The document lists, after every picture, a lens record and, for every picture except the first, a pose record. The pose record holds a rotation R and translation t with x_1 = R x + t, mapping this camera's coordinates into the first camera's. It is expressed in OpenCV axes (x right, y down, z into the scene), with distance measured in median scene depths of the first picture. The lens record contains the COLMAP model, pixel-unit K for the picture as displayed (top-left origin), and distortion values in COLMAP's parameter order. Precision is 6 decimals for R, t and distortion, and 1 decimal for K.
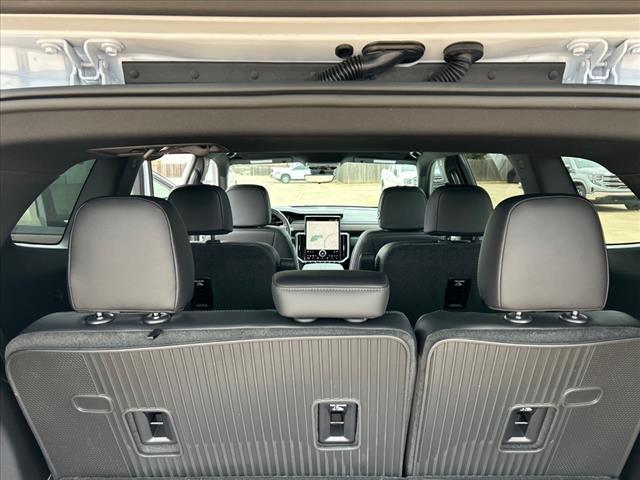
lens RADIAL K [[470.1, 0, 322.9], [0, 470.1, 238.7], [0, 0, 1]] dist [0.069166, -0.071788]
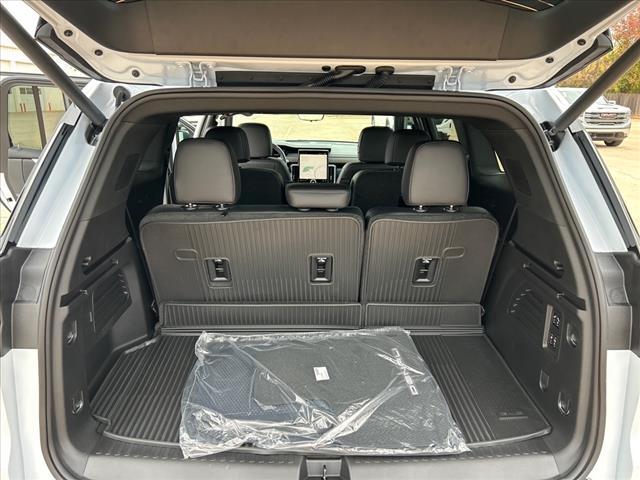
lens RADIAL K [[470.1, 0, 322.9], [0, 470.1, 238.7], [0, 0, 1]] dist [0.069166, -0.071788]
pose [[0.999705, 0.009312, 0.022453, -0.004749], [-0.012346, 0.990214, 0.139013, 0.027733], [-0.020938, -0.139249, 0.990036, -0.727598]]
